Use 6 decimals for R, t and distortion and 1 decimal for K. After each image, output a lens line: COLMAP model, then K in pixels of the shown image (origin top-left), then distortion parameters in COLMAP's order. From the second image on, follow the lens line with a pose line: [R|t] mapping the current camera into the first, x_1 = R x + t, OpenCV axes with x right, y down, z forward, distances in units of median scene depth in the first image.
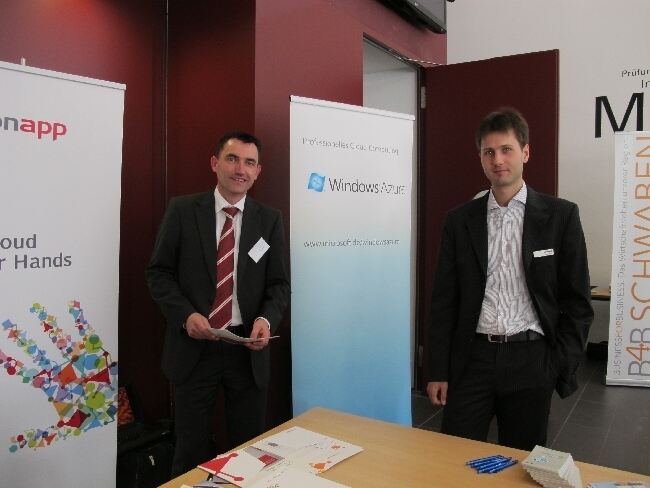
lens RADIAL K [[556.1, 0, 325.0], [0, 556.1, 244.0], [0, 0, 1]] dist [-0.148440, 0.111038]
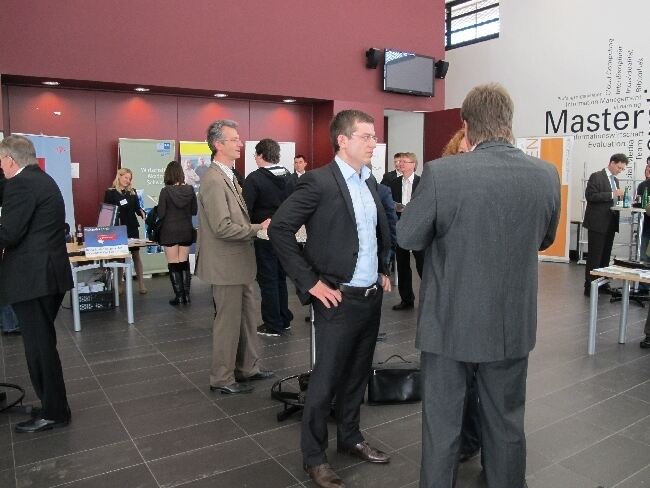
lens RADIAL K [[556.1, 0, 325.0], [0, 556.1, 244.0], [0, 0, 1]] dist [-0.148440, 0.111038]
pose [[0.906965, 0.039756, -0.419325, 0.785440], [-0.012696, 0.997664, 0.067128, 0.081713], [0.421014, -0.055559, 0.905351, -1.309478]]
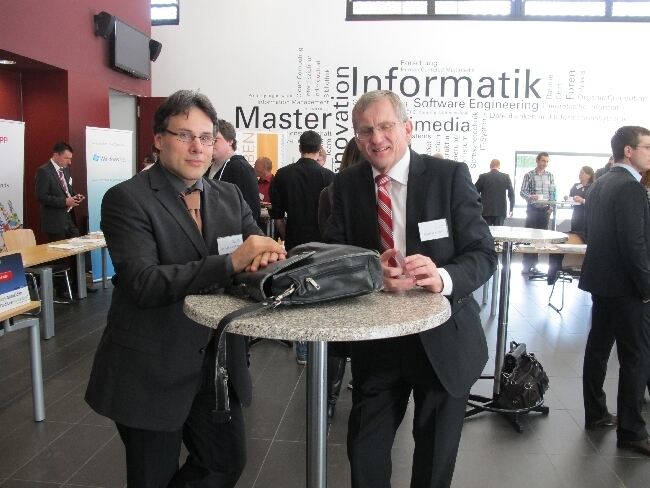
lens RADIAL K [[556.1, 0, 325.0], [0, 556.1, 244.0], [0, 0, 1]] dist [-0.148440, 0.111038]
pose [[0.894929, -0.052476, 0.443113, -0.122091], [0.017314, 0.996397, 0.083031, 0.066412], [-0.445873, -0.066635, 0.892613, -1.144959]]
